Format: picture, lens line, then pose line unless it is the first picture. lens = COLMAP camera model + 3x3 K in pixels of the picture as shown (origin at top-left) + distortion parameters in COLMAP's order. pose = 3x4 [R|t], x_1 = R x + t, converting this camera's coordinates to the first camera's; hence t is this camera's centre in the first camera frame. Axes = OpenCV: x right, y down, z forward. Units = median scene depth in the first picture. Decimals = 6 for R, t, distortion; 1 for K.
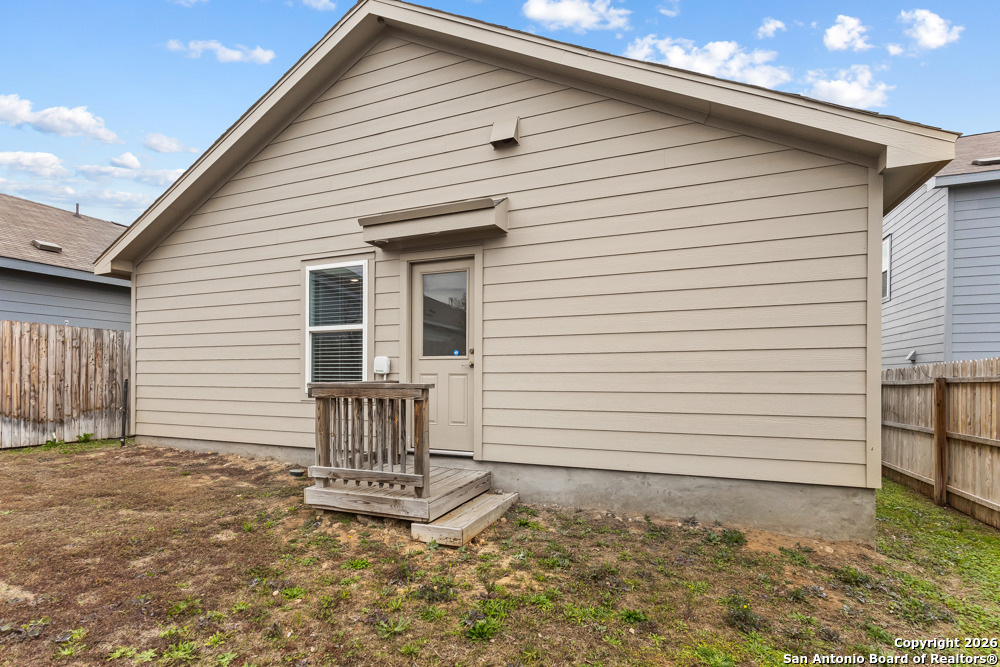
lens RADIAL K [[465.8, 0, 504.2], [0, 465.8, 379.9], [0, 0, 1]] dist [0.000507, 0.000416]
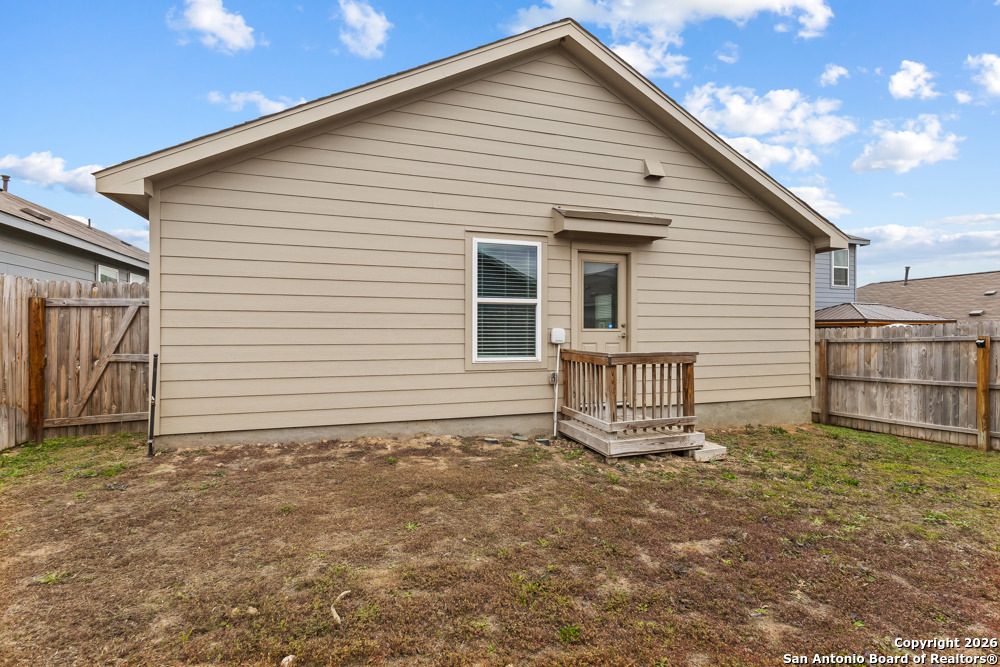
lens RADIAL K [[465.8, 0, 491.5], [0, 465.8, 329.9], [0, 0, 1]] dist [0.000507, 0.000416]
pose [[0.768238, 0.000871, 0.640164, -1.138207], [0.006871, 0.999930, -0.009605, -0.036433], [-0.640128, 0.011777, 0.768178, 0.217832]]
